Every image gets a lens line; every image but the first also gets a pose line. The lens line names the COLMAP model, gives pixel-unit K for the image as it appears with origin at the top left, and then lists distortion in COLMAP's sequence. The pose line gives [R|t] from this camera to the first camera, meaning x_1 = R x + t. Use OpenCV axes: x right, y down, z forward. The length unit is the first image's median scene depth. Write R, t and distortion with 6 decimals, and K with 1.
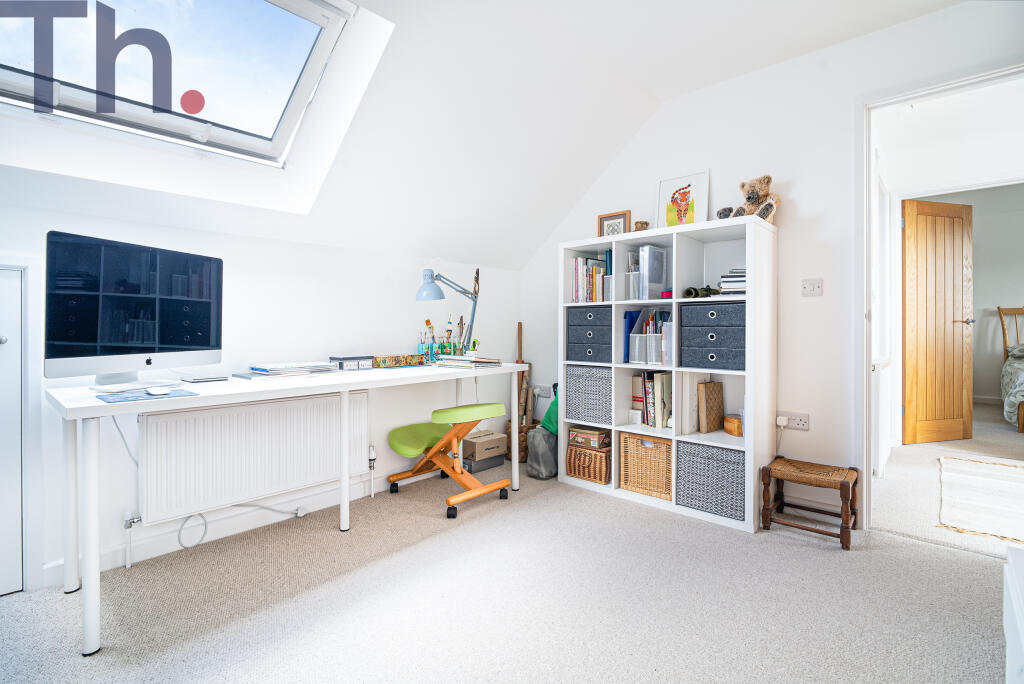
lens RADIAL K [[469.8, 0, 514.1], [0, 469.8, 335.0], [0, 0, 1]] dist [-0.003597, -0.001079]
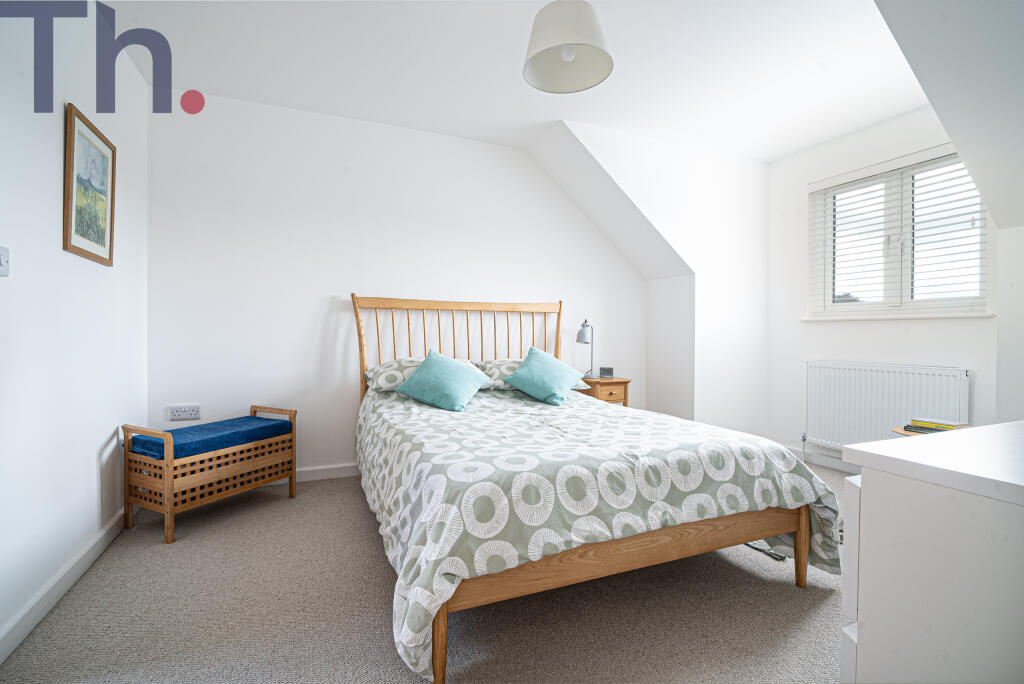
lens RADIAL K [[469.8, 0, 513.3], [0, 469.8, 339.1], [0, 0, 1]] dist [-0.003597, -0.001079]
pose [[0.391474, -0.001566, 0.920188, 0.628811], [-0.001674, 0.999996, 0.002414, -0.010181], [-0.920188, -0.002485, 0.391469, 0.635323]]
